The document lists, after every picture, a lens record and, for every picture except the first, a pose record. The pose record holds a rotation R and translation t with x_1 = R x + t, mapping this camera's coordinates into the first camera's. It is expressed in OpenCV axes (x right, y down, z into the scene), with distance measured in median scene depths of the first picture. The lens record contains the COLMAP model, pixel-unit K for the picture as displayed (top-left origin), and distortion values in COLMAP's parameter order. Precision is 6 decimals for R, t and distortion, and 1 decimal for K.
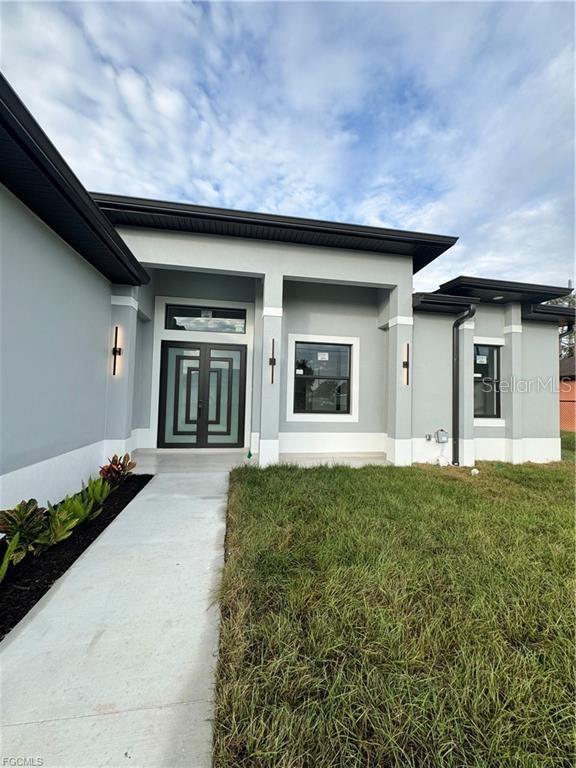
lens RADIAL K [[310.0, 0, 286.3], [0, 310.0, 385.7], [0, 0, 1]] dist [0.002037, 0.000025]
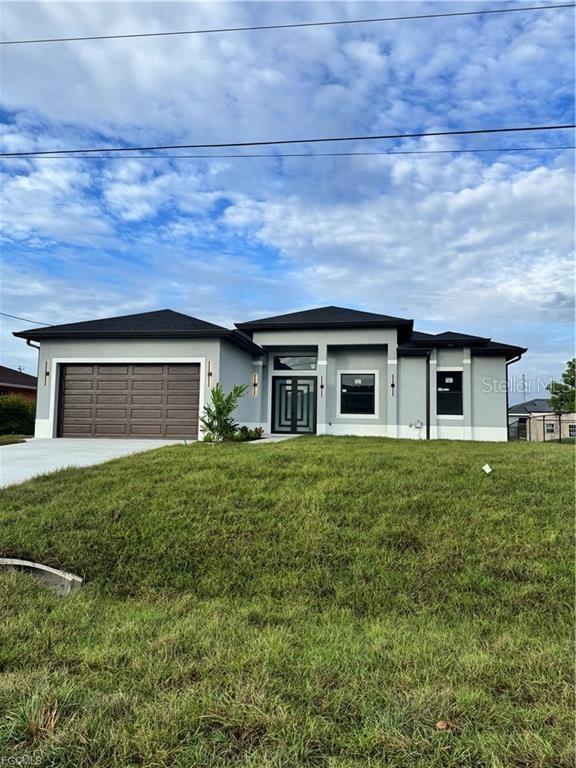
lens RADIAL K [[537.3, 0, 289.2], [0, 537.3, 383.6], [0, 0, 1]] dist [0.043445, -0.013692]
pose [[0.940265, -0.035117, -0.338629, 0.795829], [0.016398, 0.998183, -0.057985, 0.089212], [0.340050, 0.048968, 0.939132, -2.023603]]
